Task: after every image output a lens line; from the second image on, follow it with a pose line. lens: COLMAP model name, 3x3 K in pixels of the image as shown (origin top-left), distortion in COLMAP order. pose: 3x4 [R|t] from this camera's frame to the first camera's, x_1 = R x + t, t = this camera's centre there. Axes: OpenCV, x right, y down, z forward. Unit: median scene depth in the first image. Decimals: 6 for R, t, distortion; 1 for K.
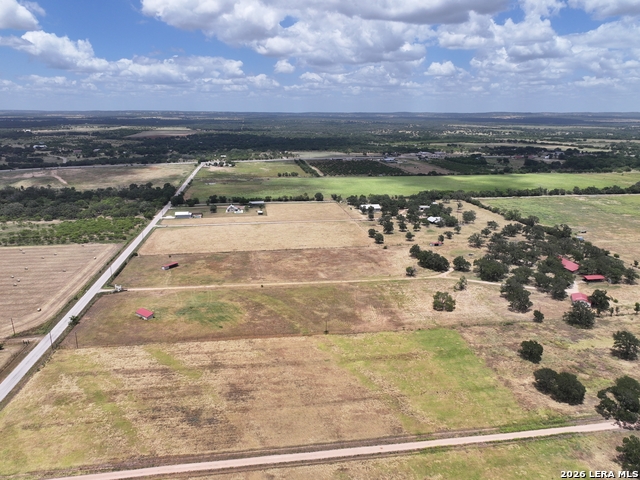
lens RADIAL K [[446.9, 0, 320.1], [0, 446.9, 238.2], [0, 0, 1]] dist [0.000530, 0.002892]
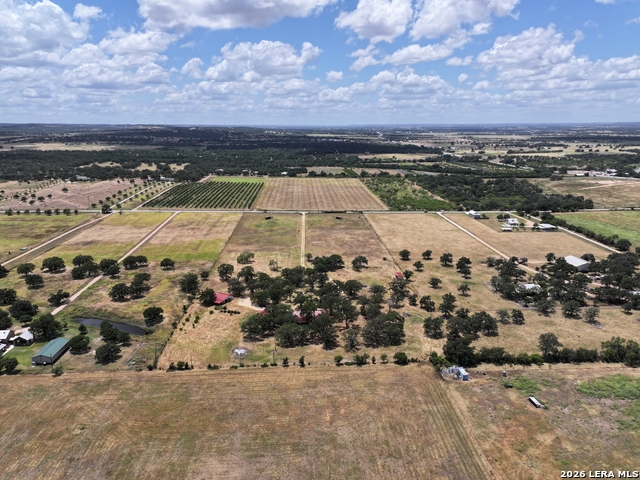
lens RADIAL K [[446.9, 0, 319.5], [0, 446.9, 240.0], [0, 0, 1]] dist [0.000530, 0.002892]
pose [[-0.109153, 0.239164, -0.964824, 1.387242], [-0.269741, 0.927077, 0.260323, -0.297150], [0.956726, 0.288668, -0.036681, 1.084964]]
